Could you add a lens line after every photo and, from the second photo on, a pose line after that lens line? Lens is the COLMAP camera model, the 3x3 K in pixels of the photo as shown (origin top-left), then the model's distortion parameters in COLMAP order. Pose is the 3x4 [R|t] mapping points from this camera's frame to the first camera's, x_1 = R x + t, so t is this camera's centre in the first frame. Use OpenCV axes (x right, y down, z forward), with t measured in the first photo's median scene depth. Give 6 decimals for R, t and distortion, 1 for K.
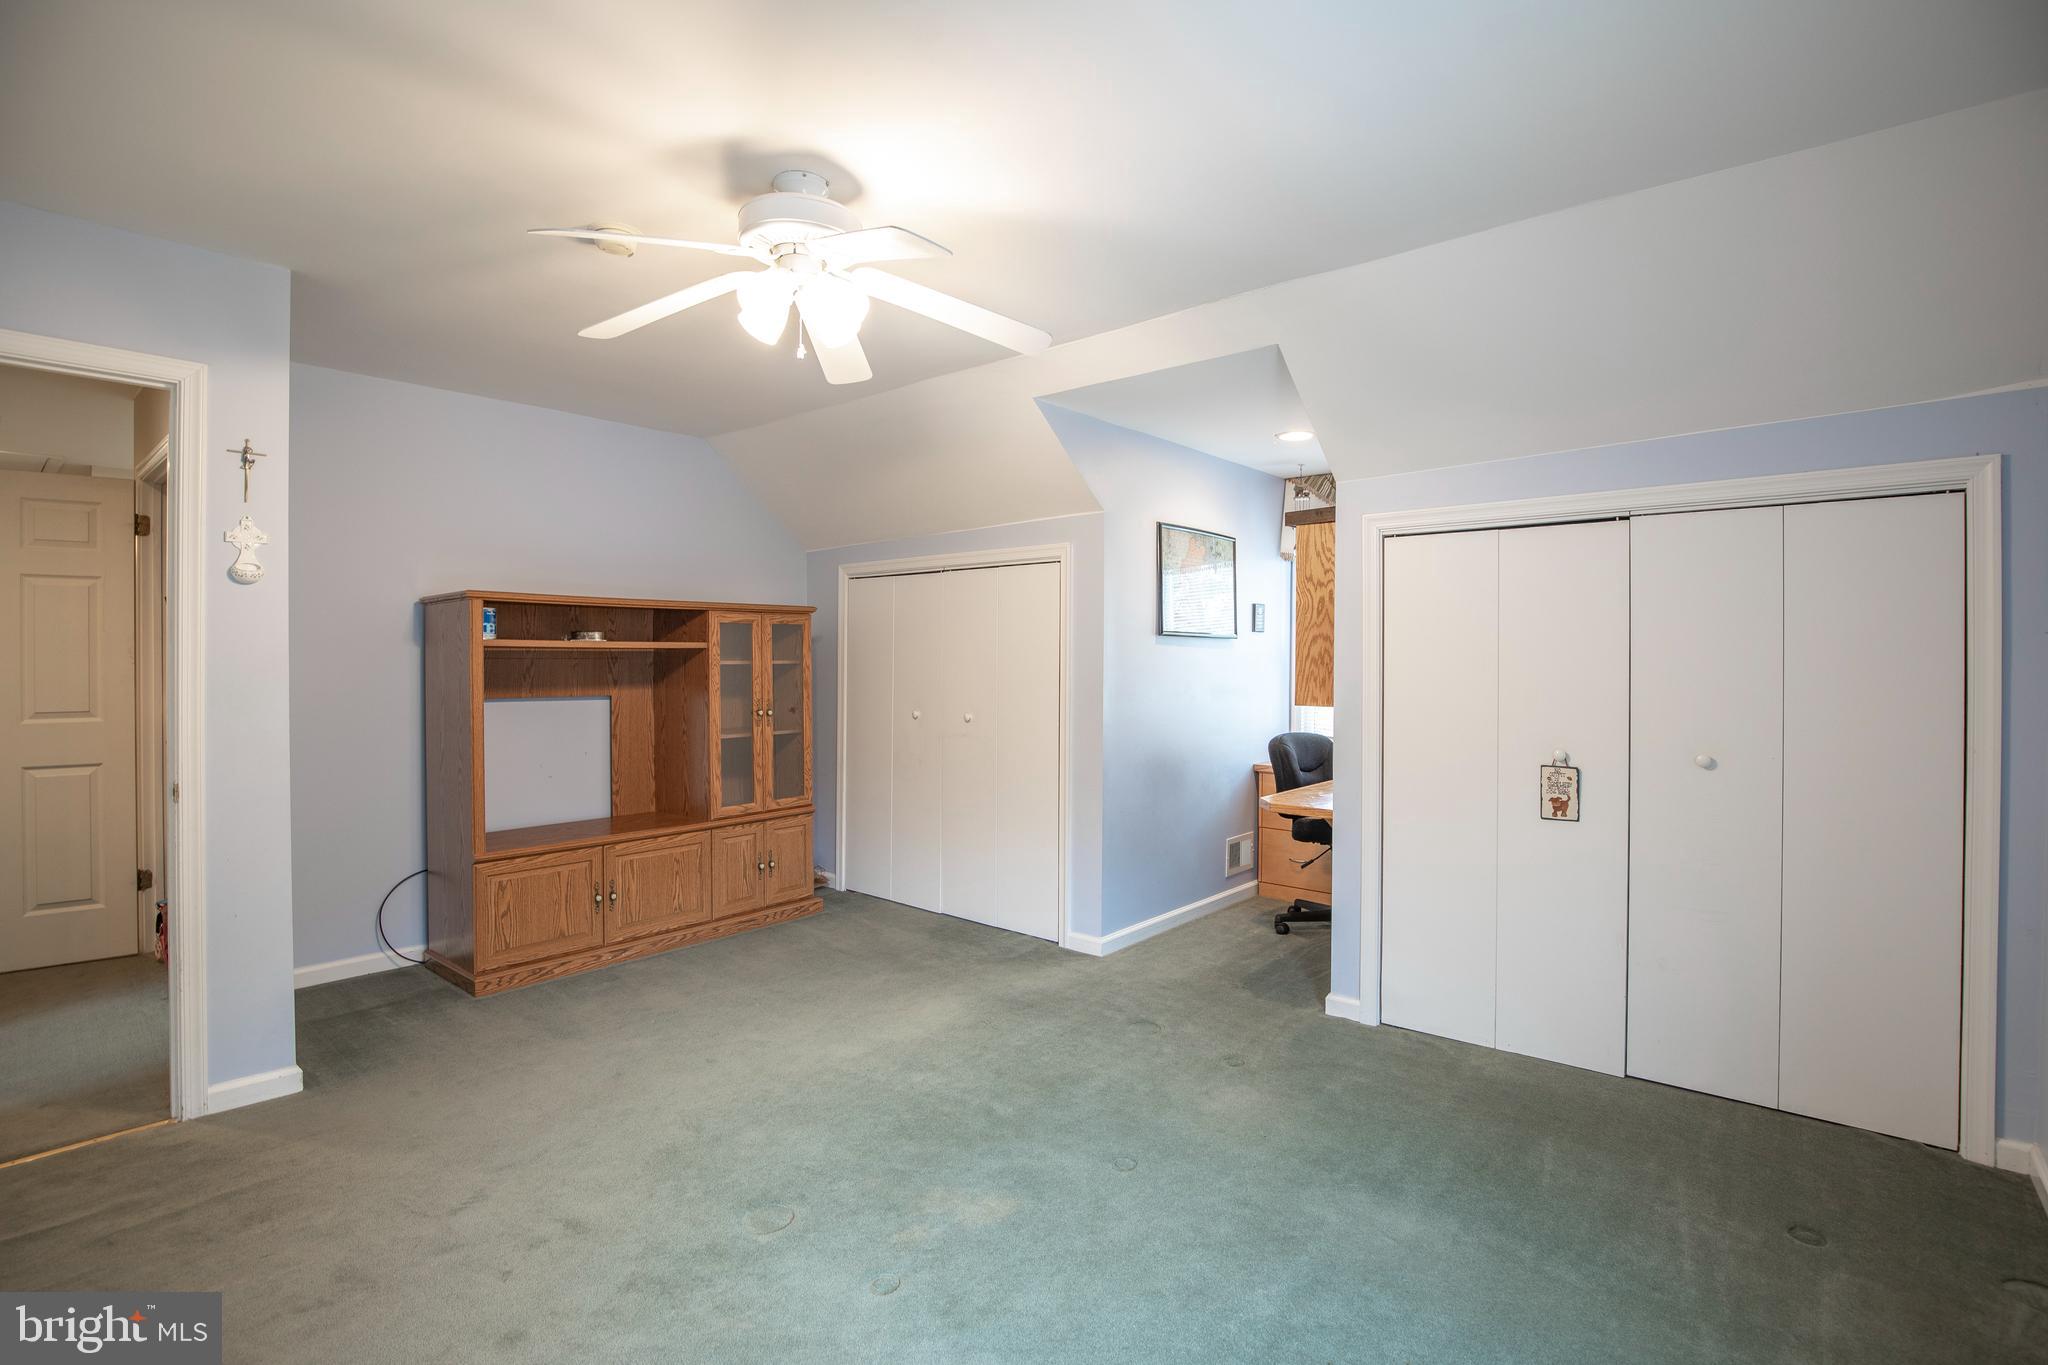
lens RADIAL K [[937.4, 0, 1024.1], [0, 937.4, 661.6], [0, 0, 1]] dist [-0.002387, -0.000065]
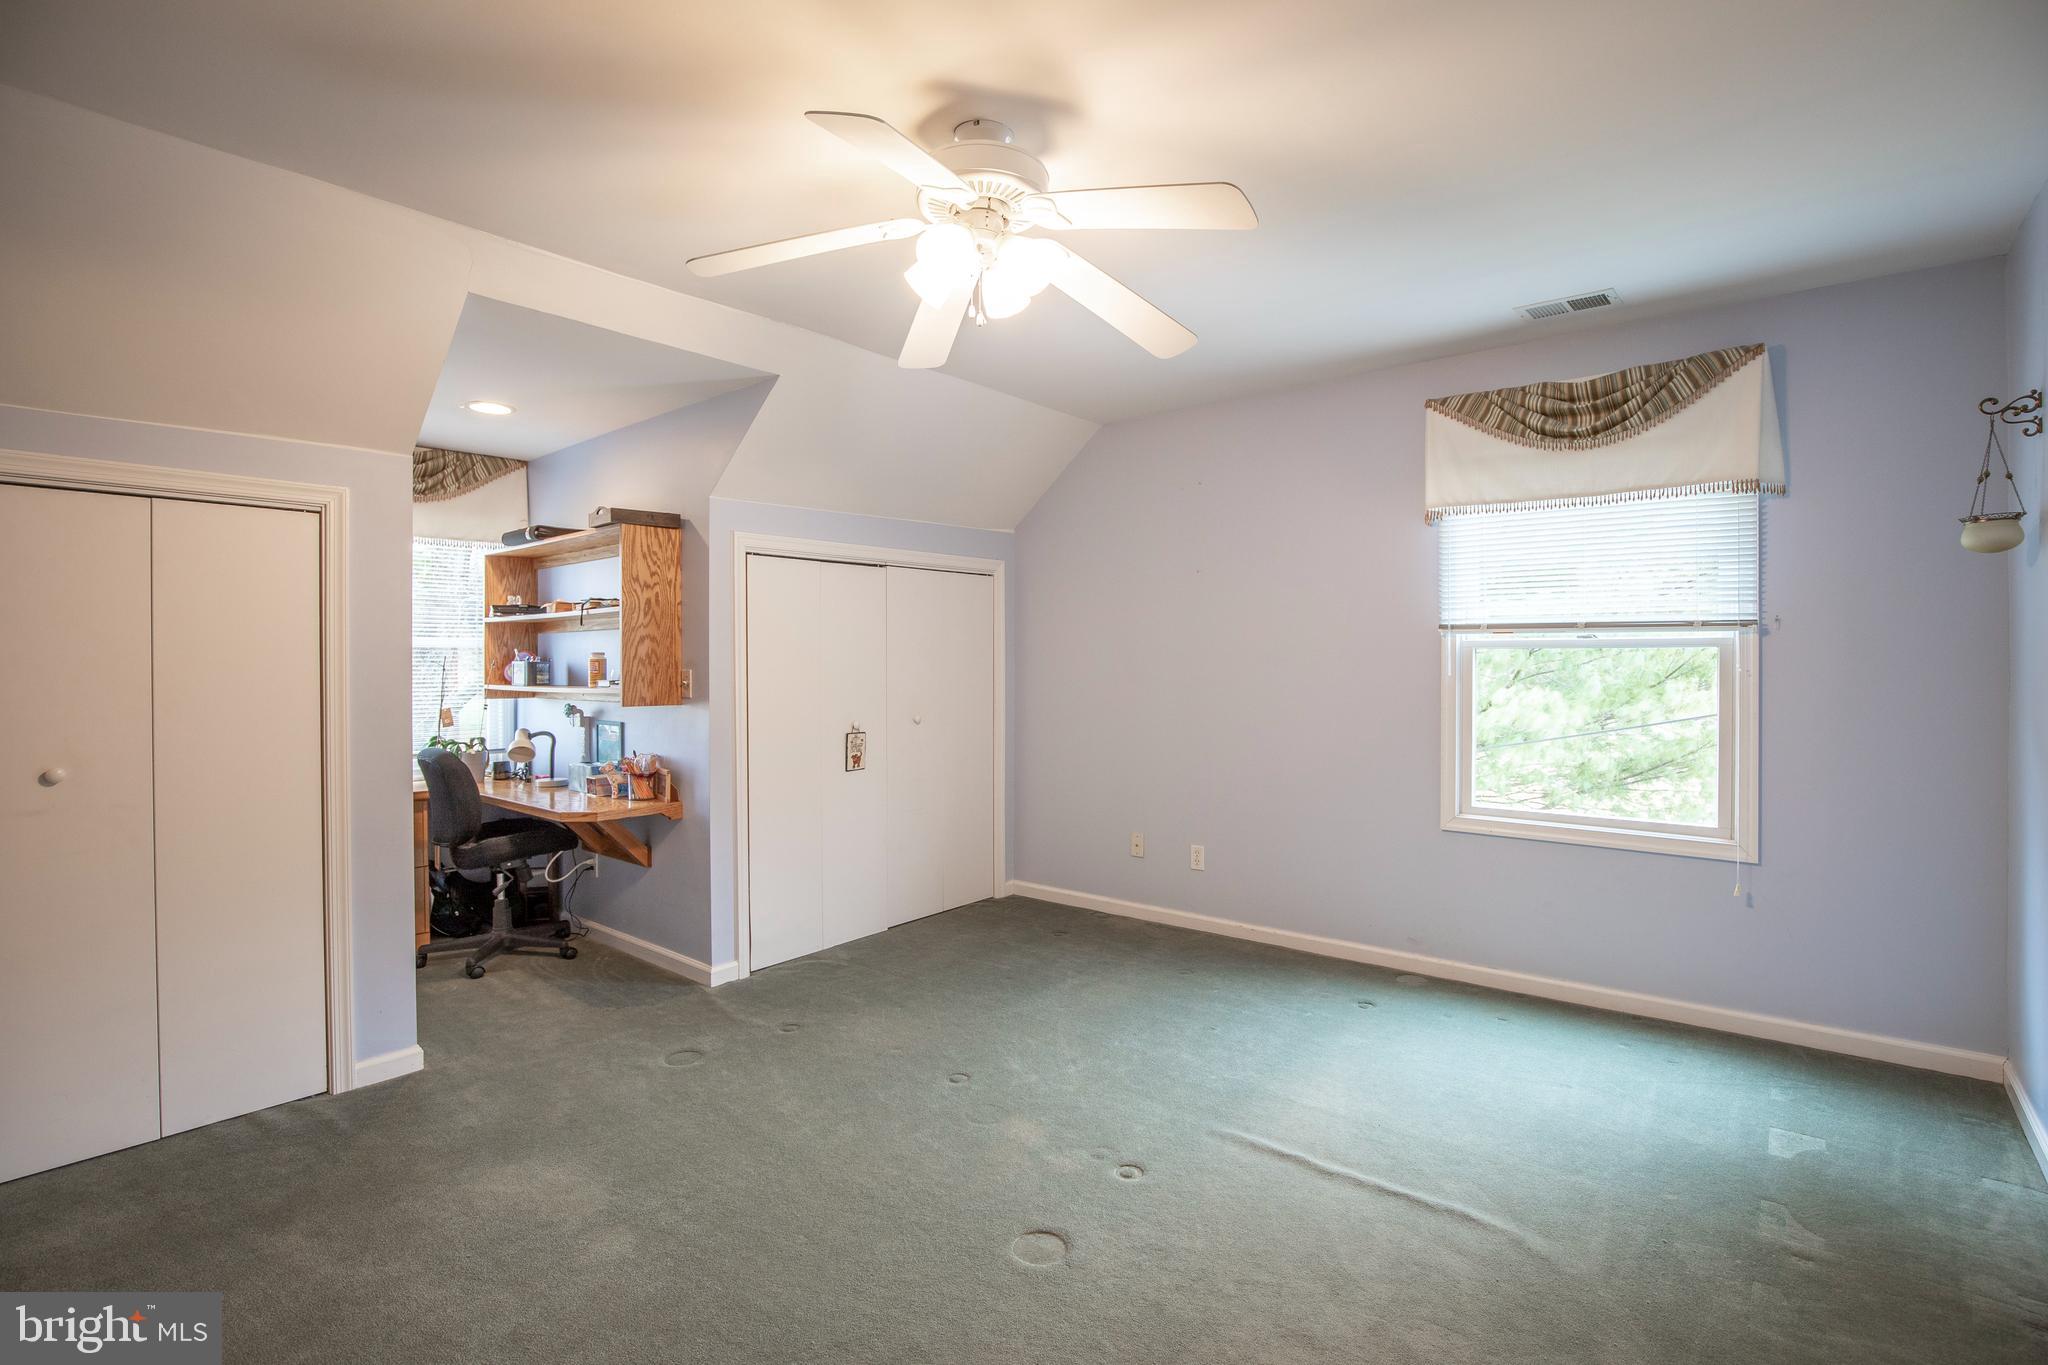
lens RADIAL K [[960.0, 0, 1015.1], [0, 960.0, 670.5], [0, 0, 1]] dist [-0.037299, 0.007587]
pose [[0.012299, -0.010790, 0.999866, -0.715125], [0.010926, 0.999884, 0.010656, 0.002680], [-0.999865, 0.010793, 0.012415, 0.589328]]
